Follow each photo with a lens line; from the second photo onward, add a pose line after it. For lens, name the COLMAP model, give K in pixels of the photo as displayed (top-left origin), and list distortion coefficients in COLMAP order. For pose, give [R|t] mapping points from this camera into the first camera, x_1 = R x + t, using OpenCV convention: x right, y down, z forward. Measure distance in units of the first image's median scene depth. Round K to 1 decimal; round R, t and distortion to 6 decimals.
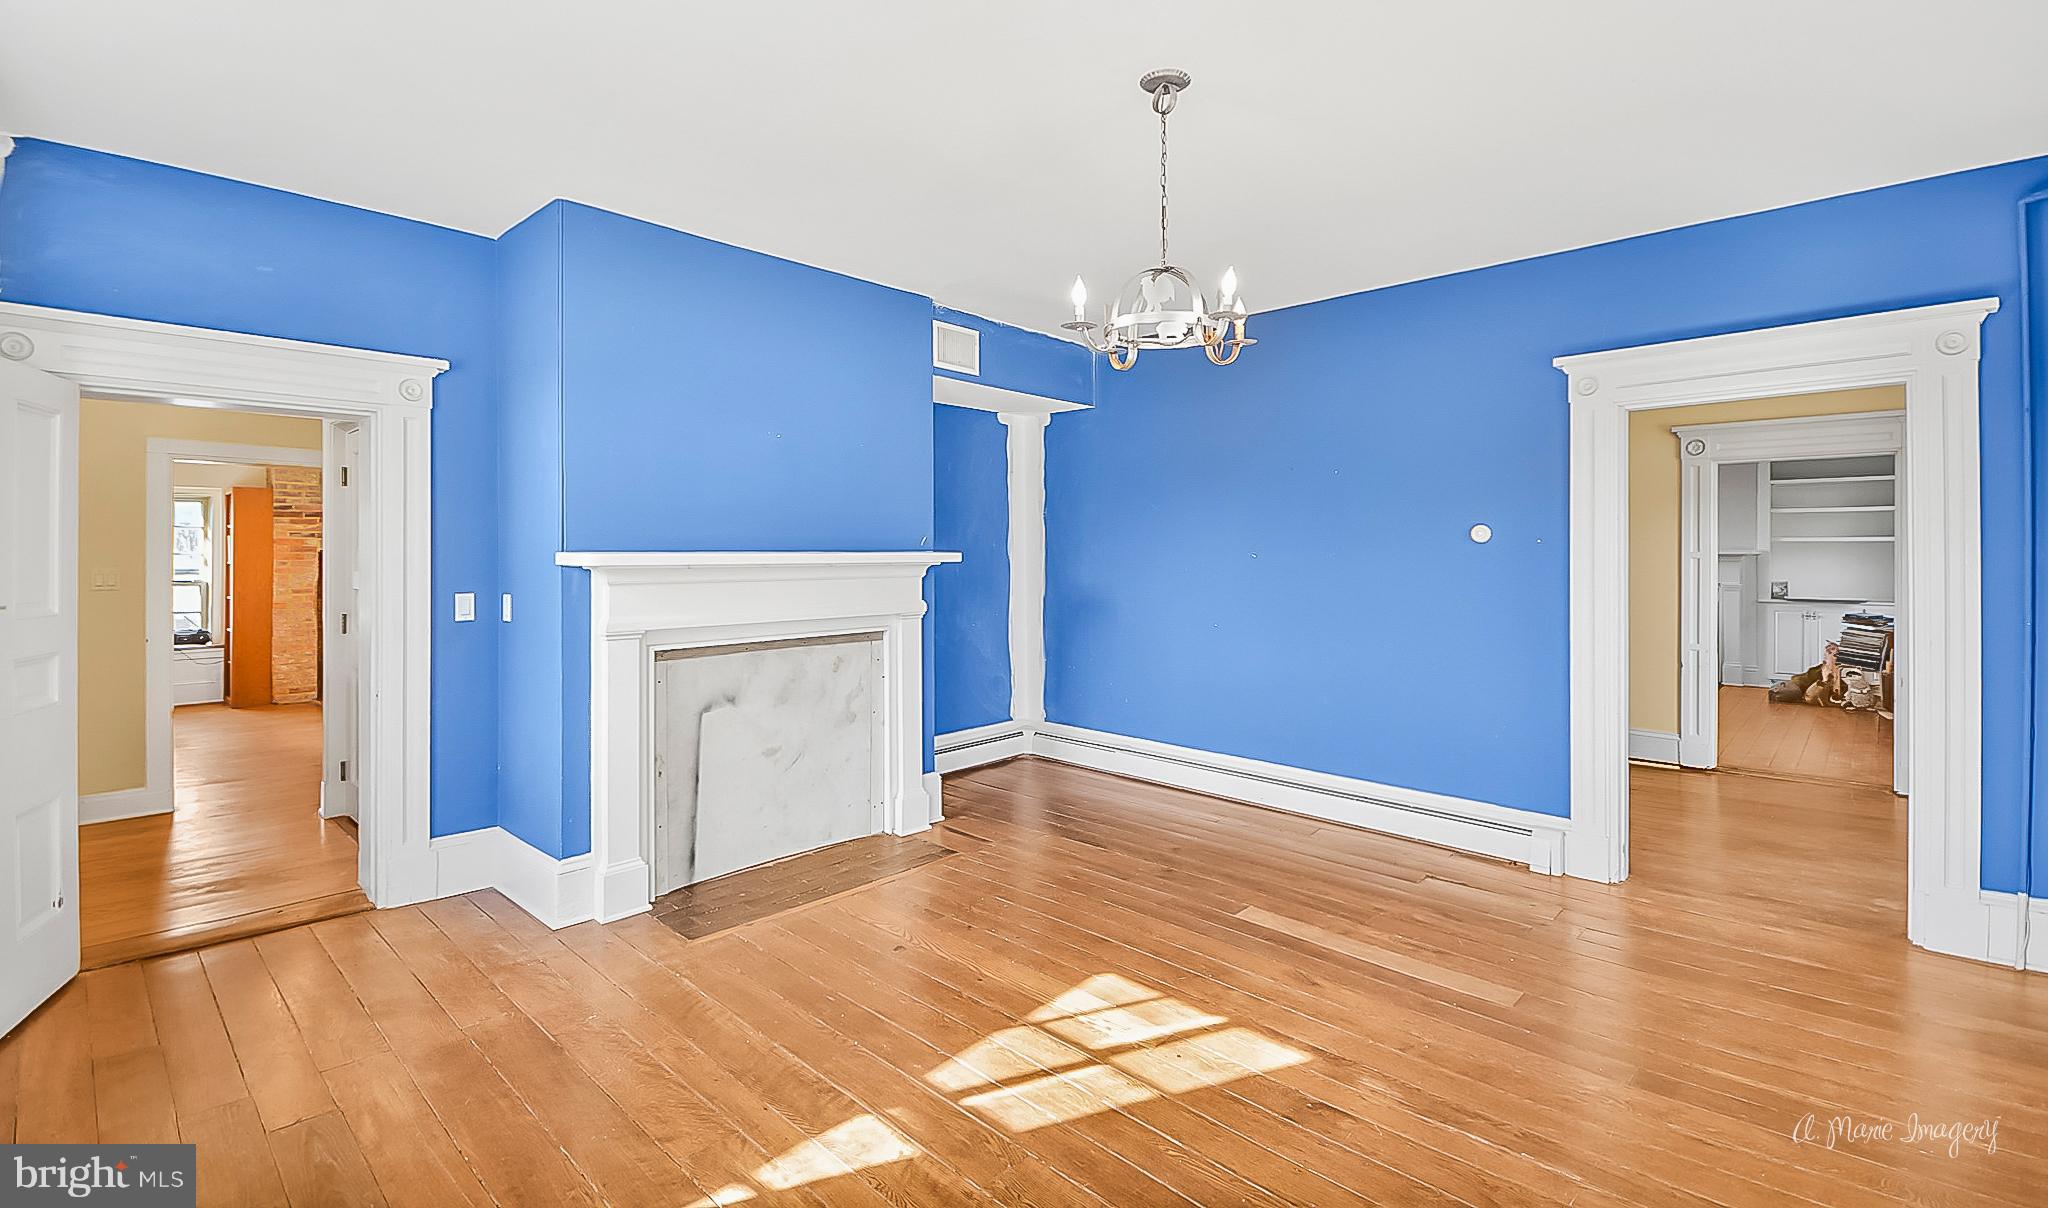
lens RADIAL K [[890.8, 0, 1032.4], [0, 890.8, 557.9], [0, 0, 1]] dist [-0.004001, -0.000275]
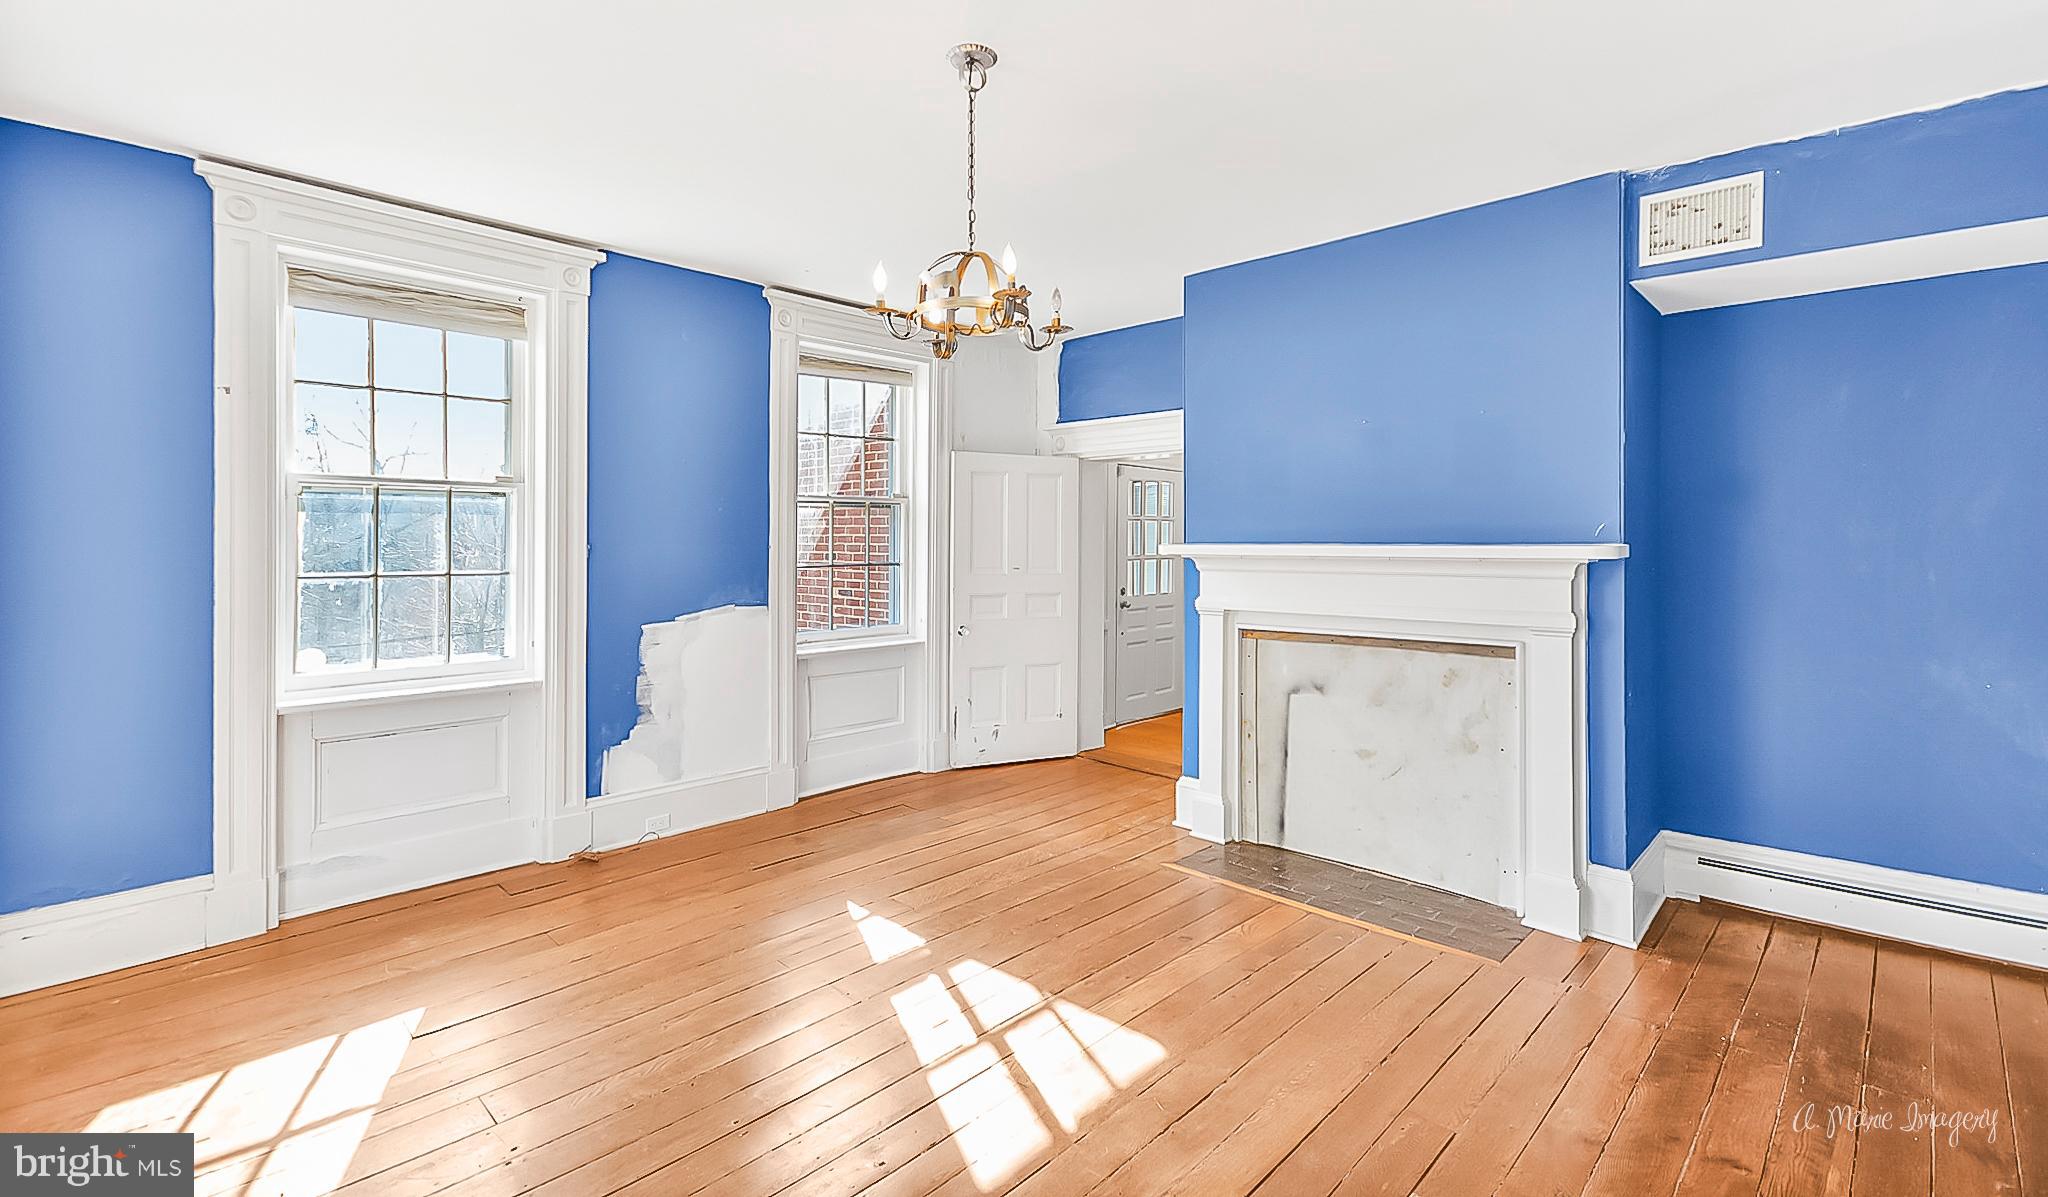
lens RADIAL K [[913.2, 0, 1011.9], [0, 913.2, 537.9], [0, 0, 1]] dist [0.000251, 0.000014]
pose [[-0.038283, -0.005540, -0.999252, 0.756794], [-0.005562, 0.999970, -0.005331, -0.006904], [0.999251, 0.005354, -0.038313, 0.710629]]
